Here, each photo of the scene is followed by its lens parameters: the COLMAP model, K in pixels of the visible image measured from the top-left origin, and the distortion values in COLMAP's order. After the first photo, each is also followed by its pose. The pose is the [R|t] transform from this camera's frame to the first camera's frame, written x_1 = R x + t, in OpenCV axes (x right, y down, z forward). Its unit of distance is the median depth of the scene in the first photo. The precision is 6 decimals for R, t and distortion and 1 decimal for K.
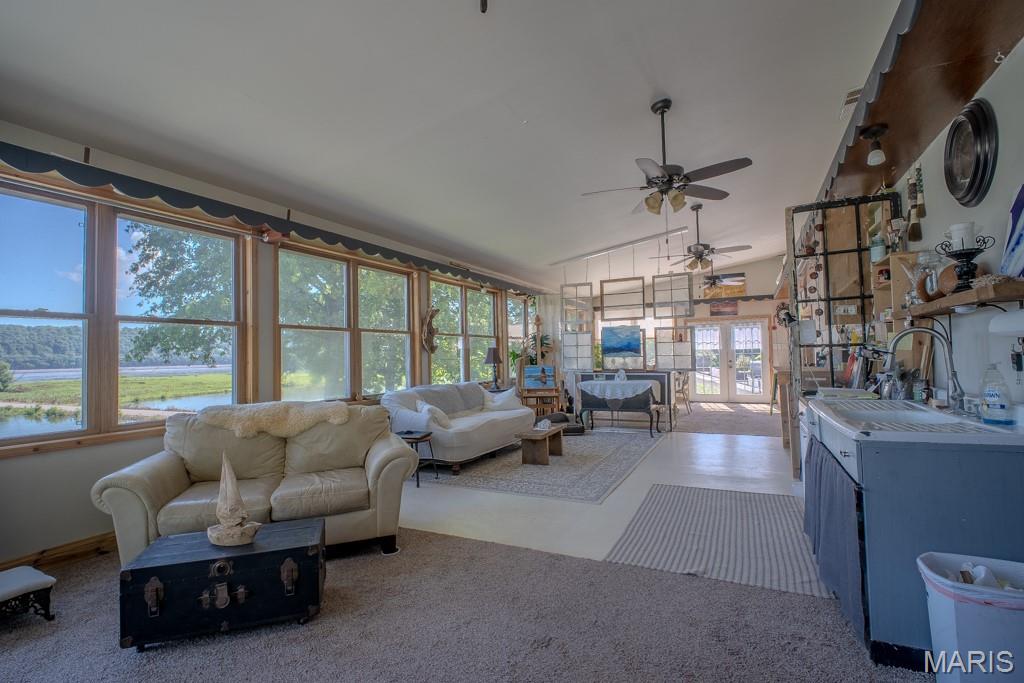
lens RADIAL K [[471.3, 0, 512.0], [0, 471.3, 341.5], [0, 0, 1]] dist [-0.004112, -0.000737]
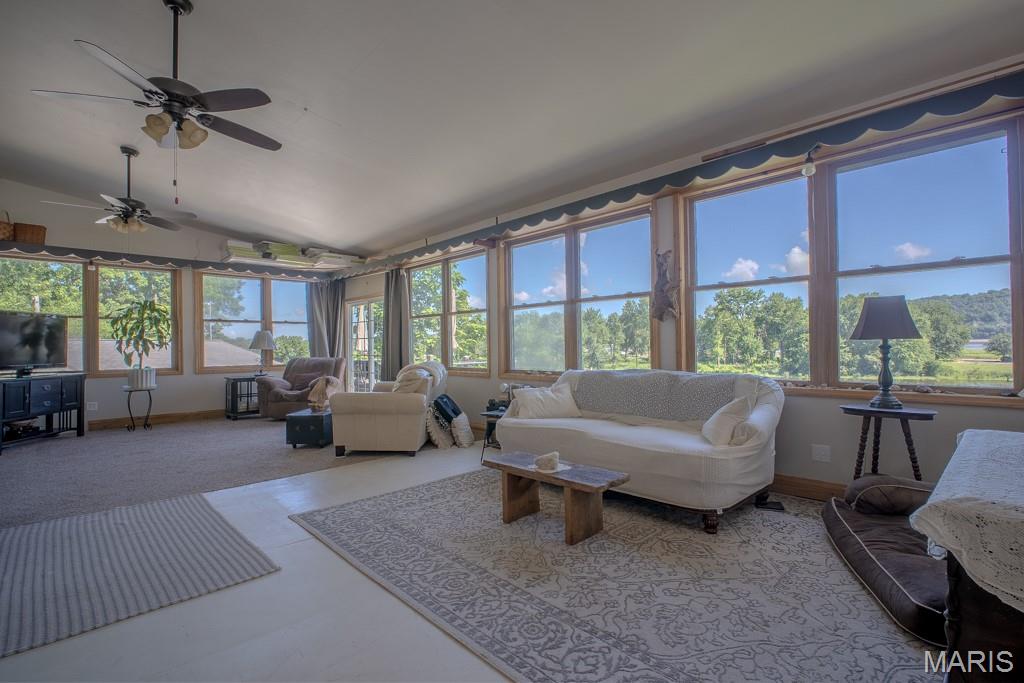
lens RADIAL K [[481.6, 0, 512.0], [0, 481.6, 341.5], [0, 0, 1]] dist [0.102888, -0.000190]
pose [[-0.346037, 0.044251, -0.937177, 0.720128], [0.060014, 0.997885, 0.024958, 0.027404], [0.936300, -0.047607, -0.347961, 1.406824]]
